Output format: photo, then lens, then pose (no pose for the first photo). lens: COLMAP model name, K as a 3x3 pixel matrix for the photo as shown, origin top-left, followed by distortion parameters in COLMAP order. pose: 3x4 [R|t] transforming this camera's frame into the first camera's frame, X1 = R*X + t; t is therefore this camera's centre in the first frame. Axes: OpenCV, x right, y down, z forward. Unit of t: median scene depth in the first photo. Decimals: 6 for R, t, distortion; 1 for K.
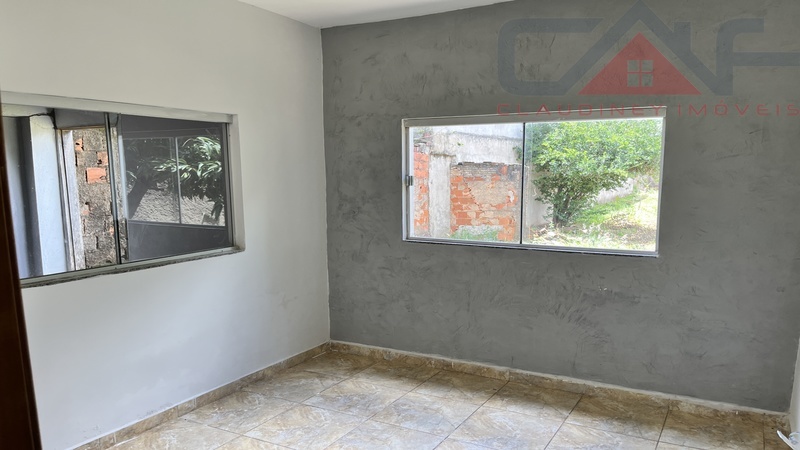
lens RADIAL K [[600.0, 0, 401.1], [0, 600.0, 266.3], [0, 0, 1]] dist [0.031288, -0.008042]
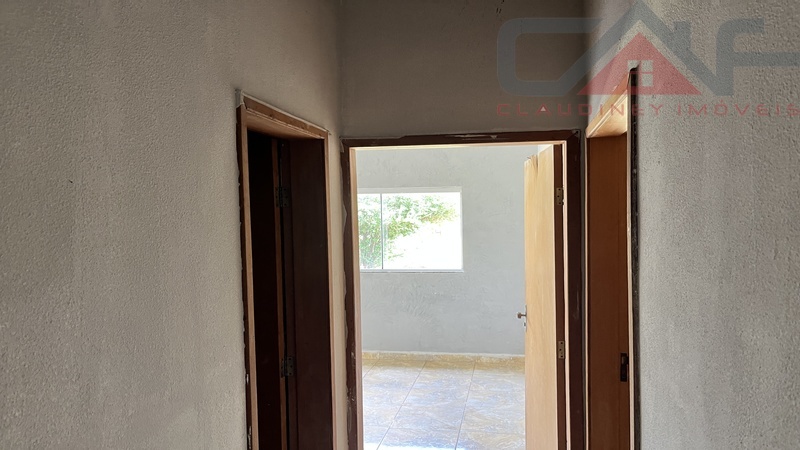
lens RADIAL K [[605.7, 0, 399.3], [0, 605.7, 239.7], [0, 0, 1]] dist [0.031694, 0.003905]
pose [[0.943762, -0.022931, 0.329831, -0.295566], [0.063943, 0.991417, -0.114035, 0.073986], [-0.324385, 0.128712, 0.937127, -0.538176]]
